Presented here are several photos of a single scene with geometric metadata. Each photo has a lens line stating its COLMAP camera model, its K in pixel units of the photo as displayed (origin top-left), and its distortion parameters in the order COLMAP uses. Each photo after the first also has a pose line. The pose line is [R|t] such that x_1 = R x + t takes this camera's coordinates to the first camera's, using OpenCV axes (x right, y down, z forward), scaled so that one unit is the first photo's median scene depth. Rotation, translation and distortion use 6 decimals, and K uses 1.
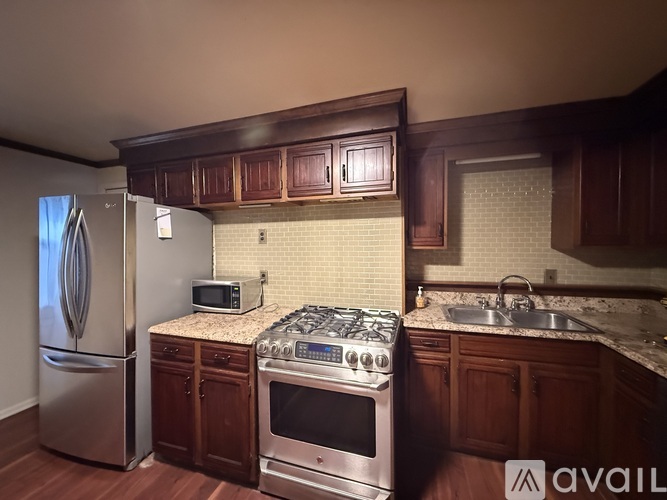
lens RADIAL K [[262.9, 0, 333.5], [0, 262.9, 250.0], [0, 0, 1]] dist [-0.000687, -0.000180]
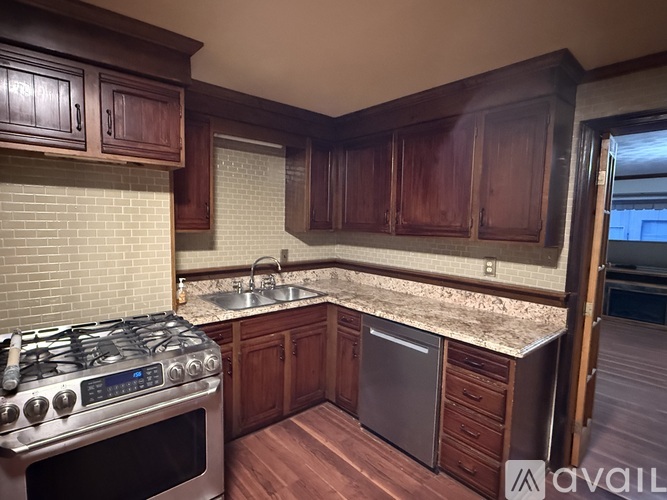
lens RADIAL K [[356.6, 0, 333.5], [0, 356.6, 250.0], [0, 0, 1]] dist [0.000782, 0.000481]
pose [[0.522194, -0.051886, 0.851247, -0.403343], [-0.009029, 0.997755, 0.066355, -0.030086], [-0.852779, -0.042336, 0.520553, 0.018004]]
